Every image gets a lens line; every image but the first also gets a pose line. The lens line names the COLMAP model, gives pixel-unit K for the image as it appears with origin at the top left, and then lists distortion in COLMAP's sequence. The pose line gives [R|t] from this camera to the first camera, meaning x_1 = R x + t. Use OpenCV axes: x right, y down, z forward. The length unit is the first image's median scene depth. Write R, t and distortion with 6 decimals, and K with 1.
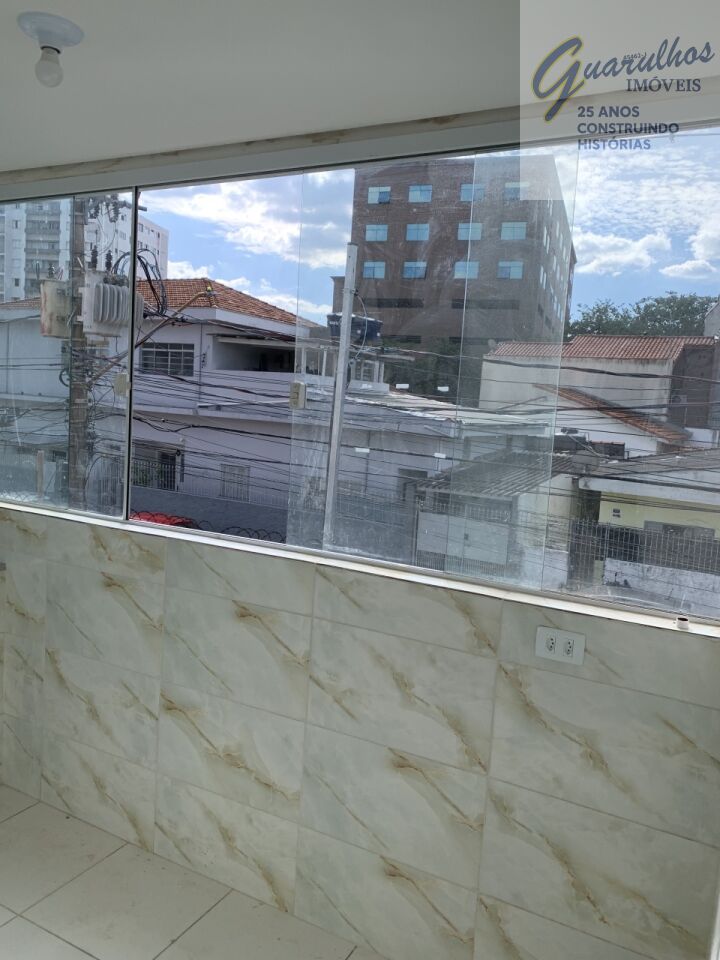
lens RADIAL K [[737.3, 0, 364.9], [0, 737.3, 476.9], [0, 0, 1]] dist [0.029655, -0.033536]
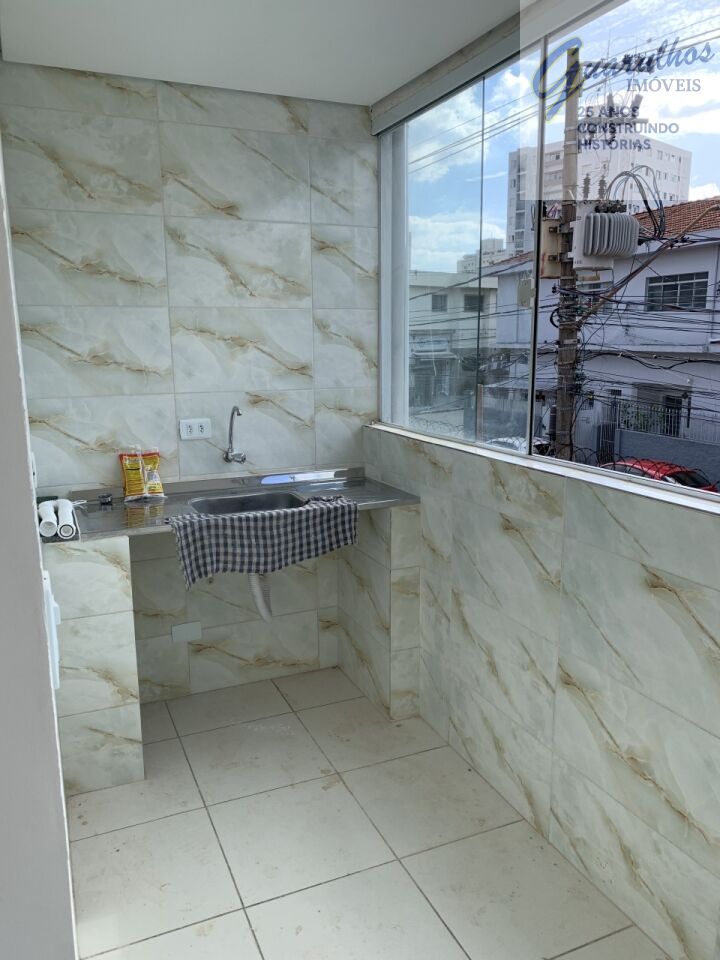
lens RADIAL K [[737.3, 0, 355.3], [0, 737.3, 476.9], [0, 0, 1]] dist [0.029655, -0.033536]
pose [[0.778914, 0.049946, -0.625138, 0.056468], [-0.005262, 0.997309, 0.073126, 0.022168], [0.627108, -0.053669, 0.777081, 0.208738]]
